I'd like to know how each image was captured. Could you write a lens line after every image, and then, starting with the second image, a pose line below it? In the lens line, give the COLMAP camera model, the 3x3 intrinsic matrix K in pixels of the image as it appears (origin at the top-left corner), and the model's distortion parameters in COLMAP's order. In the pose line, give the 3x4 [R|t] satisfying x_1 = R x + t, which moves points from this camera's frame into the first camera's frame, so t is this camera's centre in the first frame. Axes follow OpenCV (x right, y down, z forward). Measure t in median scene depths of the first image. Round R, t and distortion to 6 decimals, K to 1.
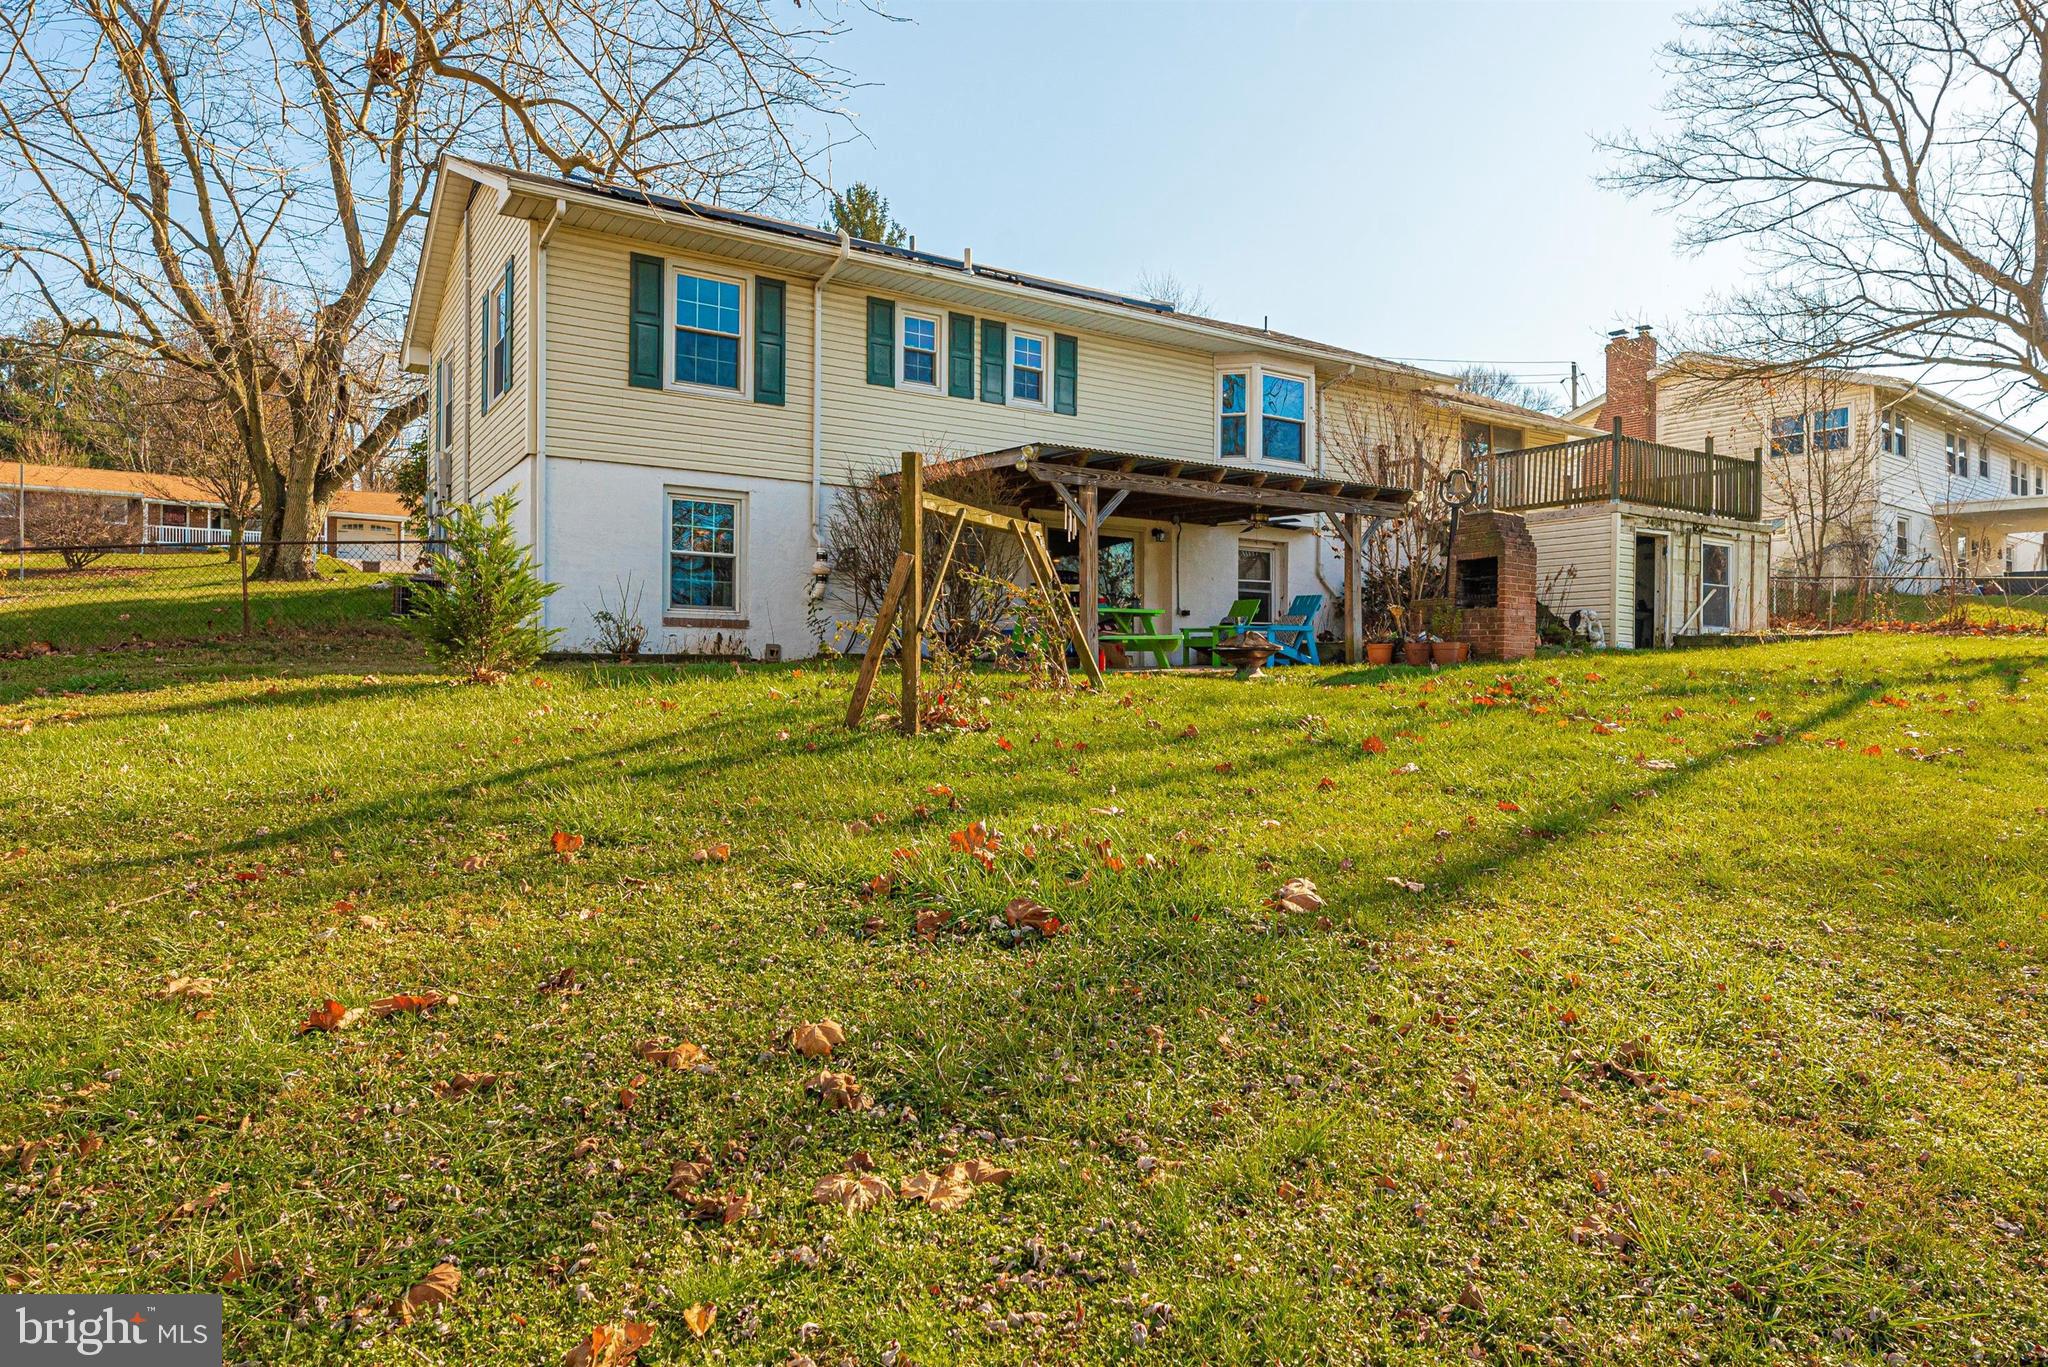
lens RADIAL K [[1306.2, 0, 1029.6], [0, 1306.2, 699.9], [0, 0, 1]] dist [0.003317, -0.000472]
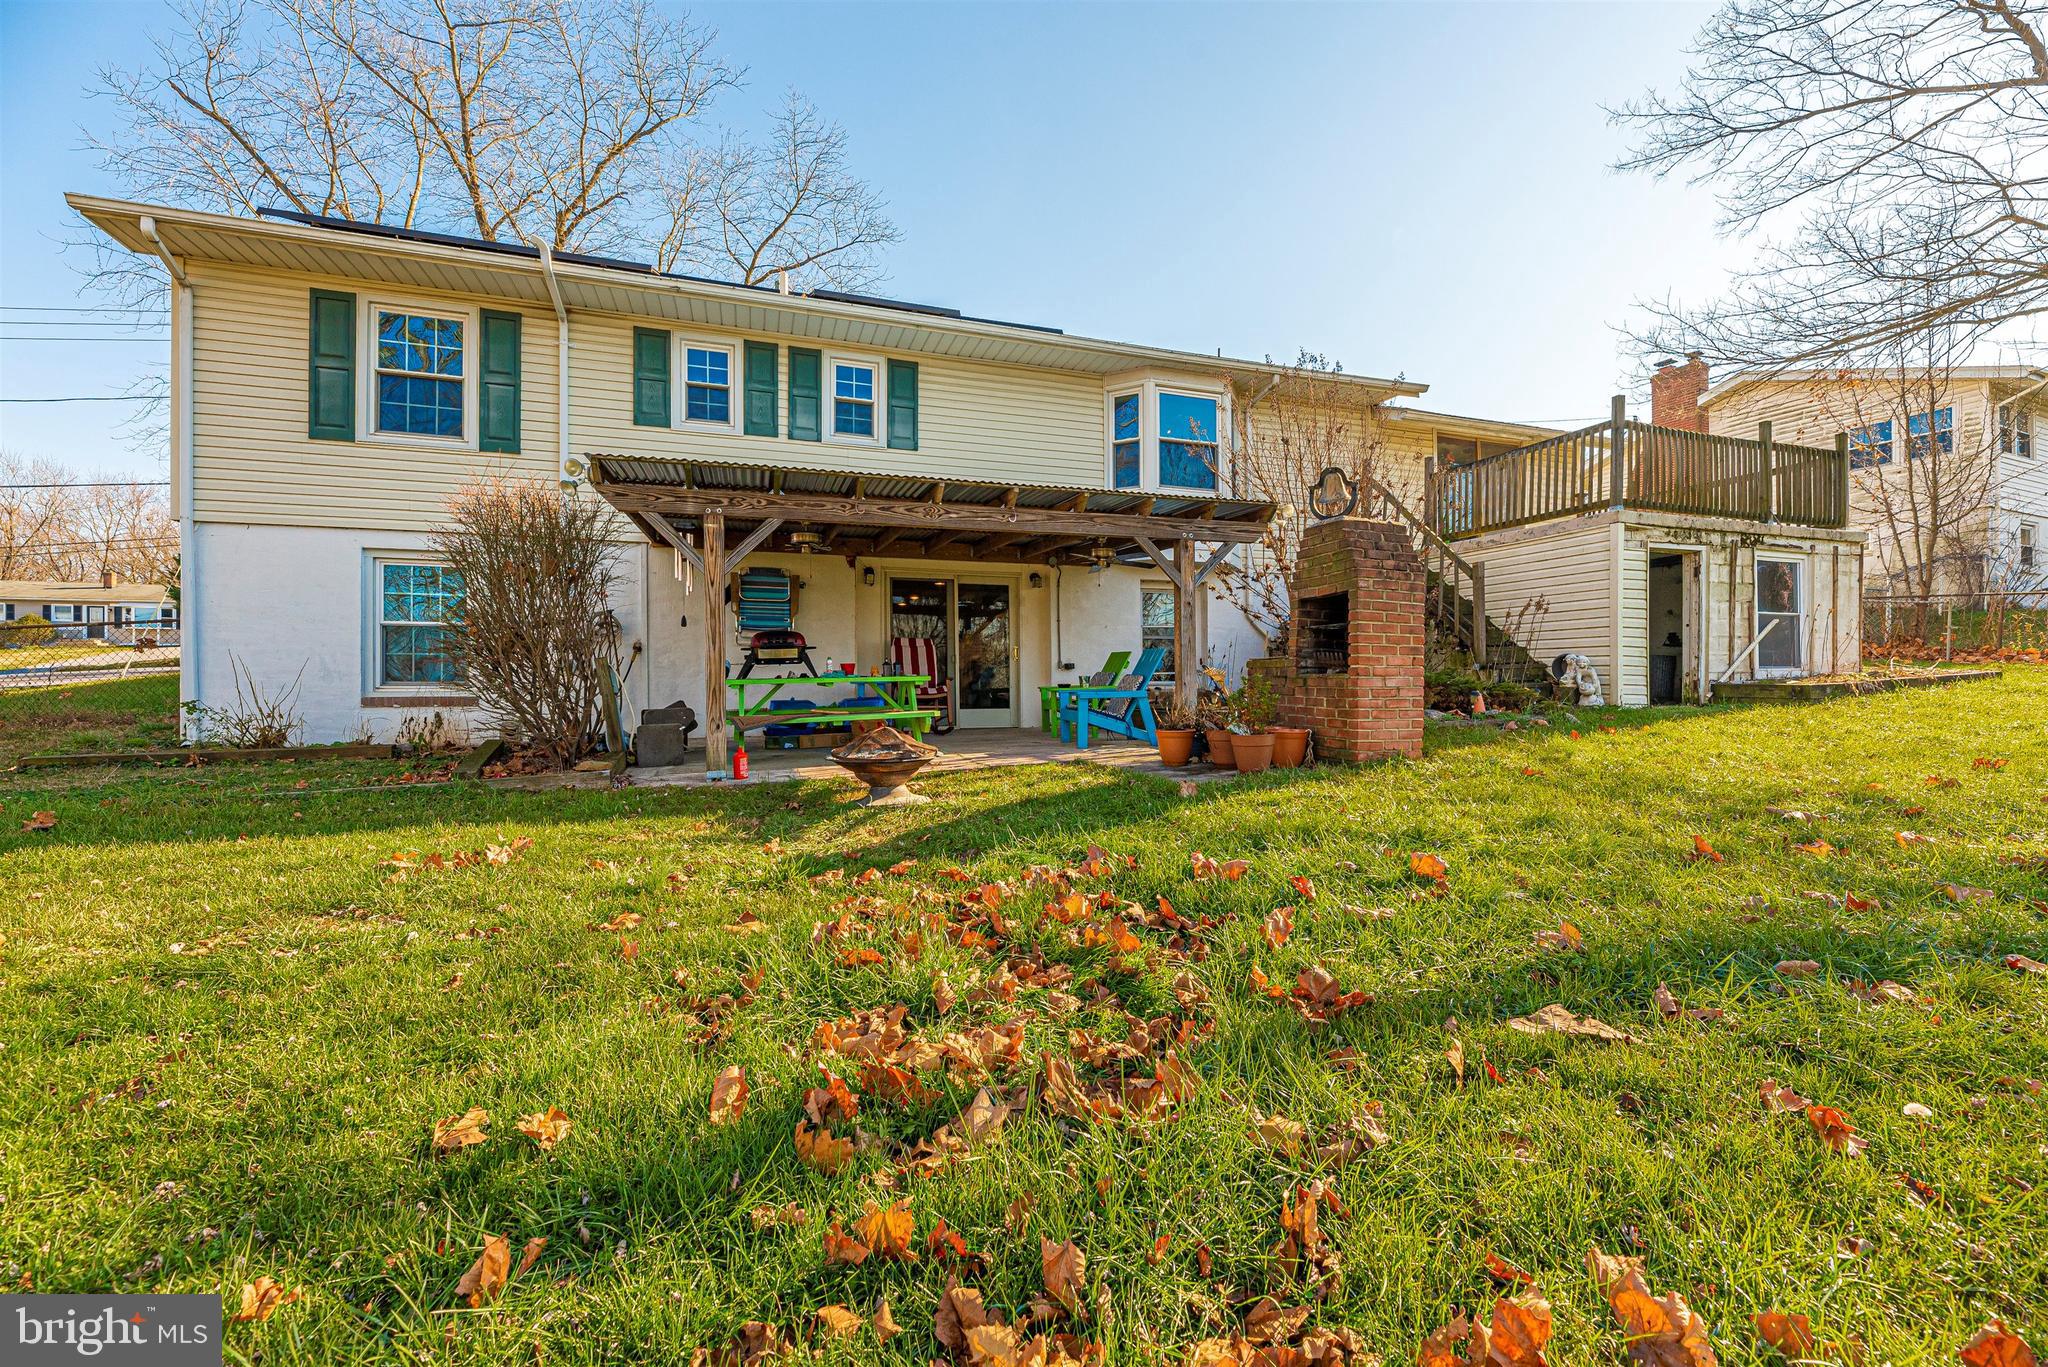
lens RADIAL K [[841.5, 0, 1021.0], [0, 841.5, 692.4], [0, 0, 1]] dist [0.000175, 0.000277]
pose [[0.967678, -0.010685, -0.251961, 0.247084], [0.010005, 0.999942, -0.003981, -0.049551], [0.251989, 0.001332, 0.967729, 0.462981]]
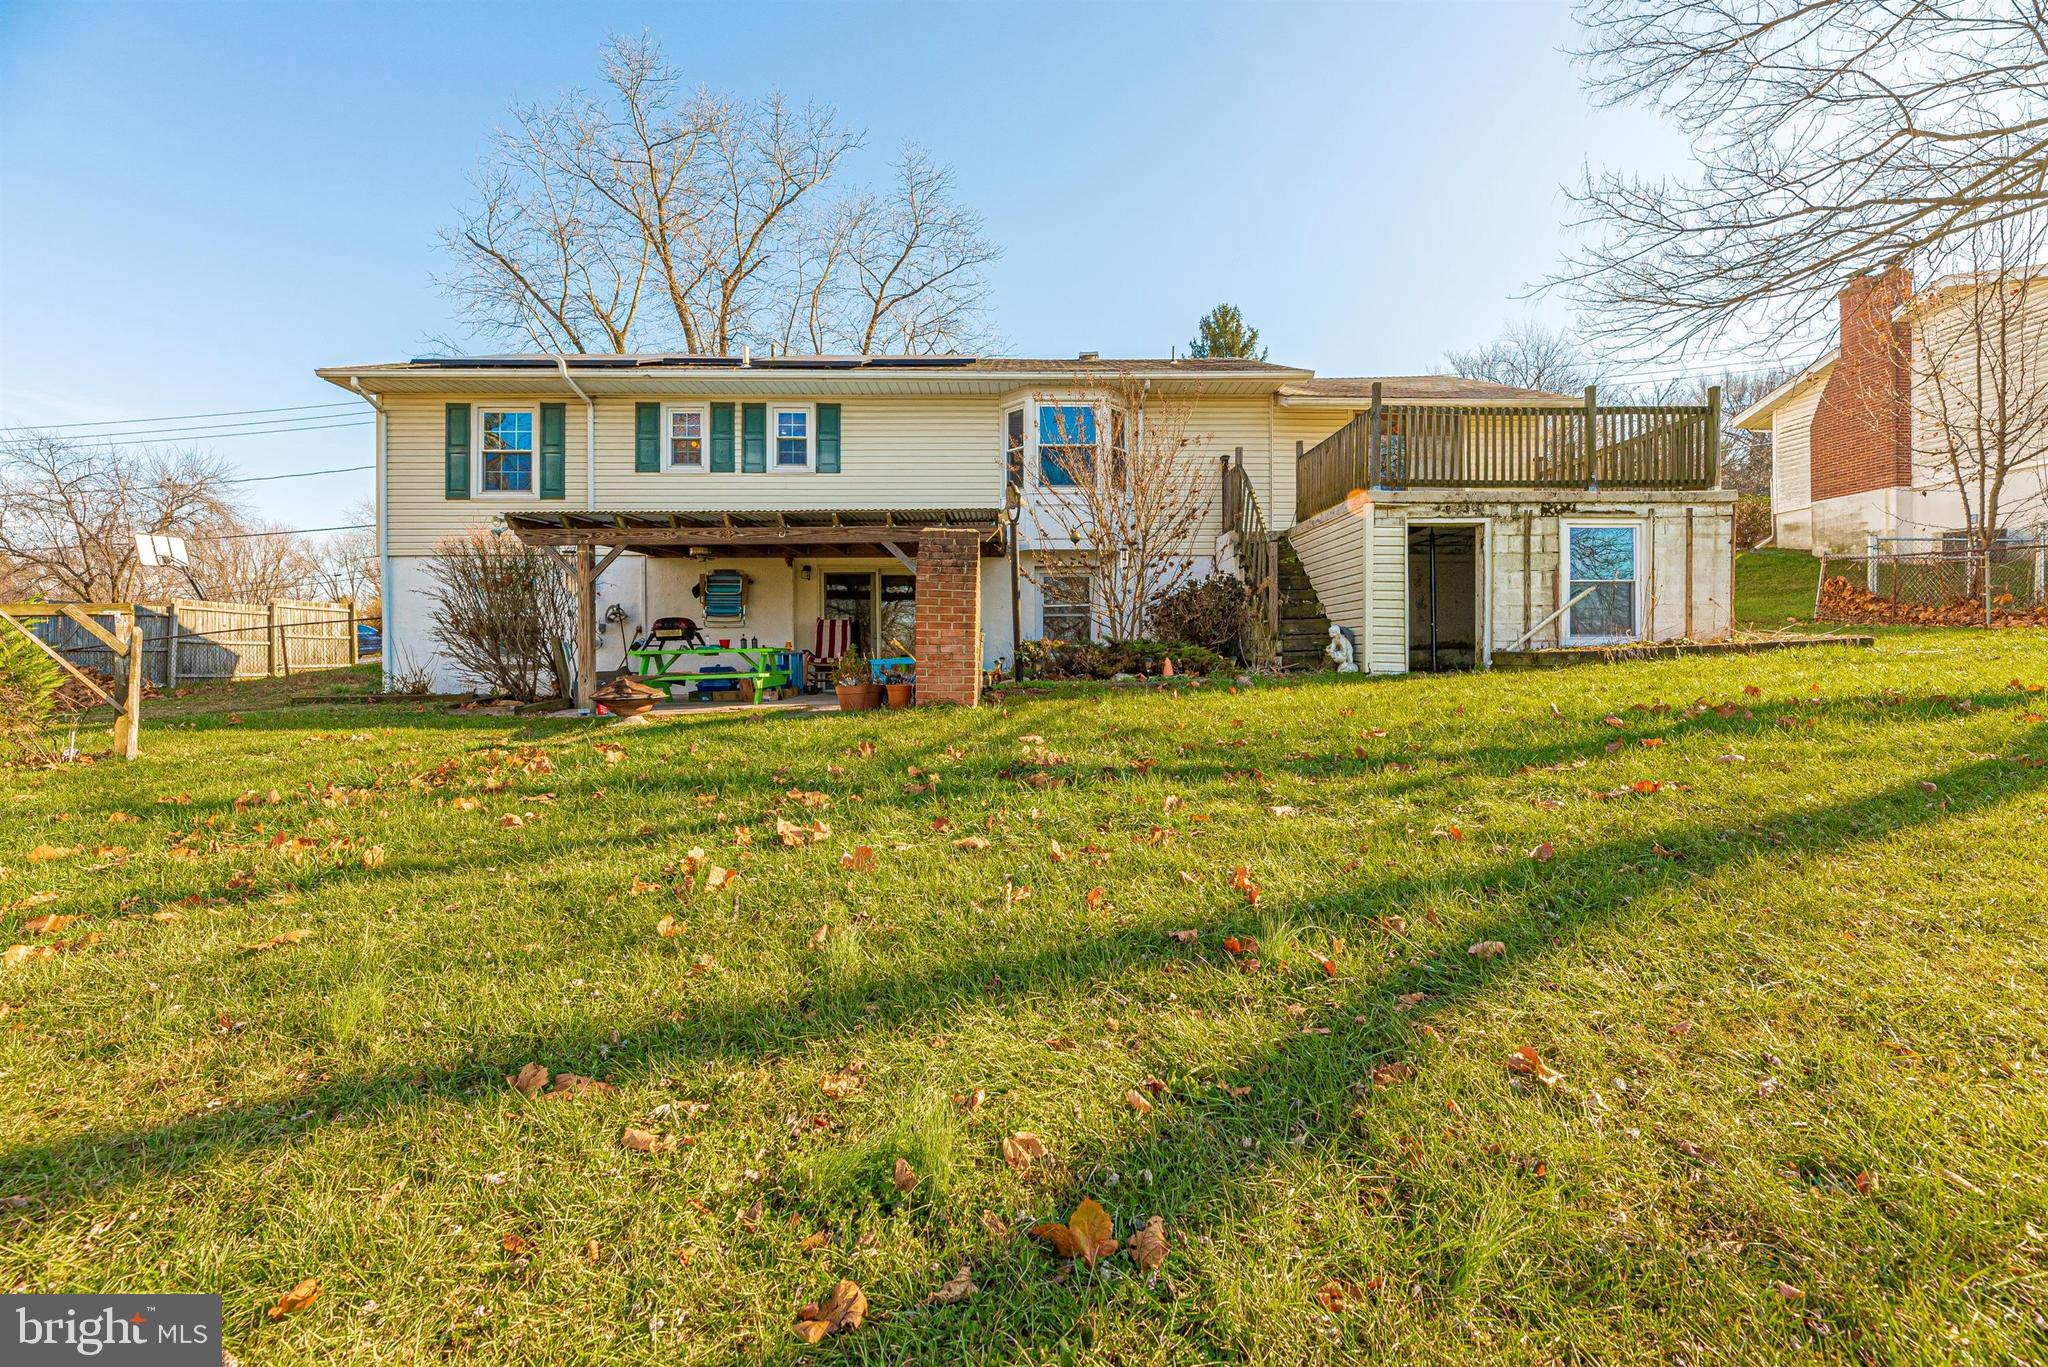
lens RADIAL K [[859.1, 0, 1024.0], [0, 859.1, 683.5], [0, 0, 1]] dist [-0.002536, 0.000354]
pose [[0.843722, -0.001025, -0.536779, 0.573063], [0.006204, 0.999950, 0.007843, -0.038820], [0.536744, -0.009947, 0.843686, 0.453292]]
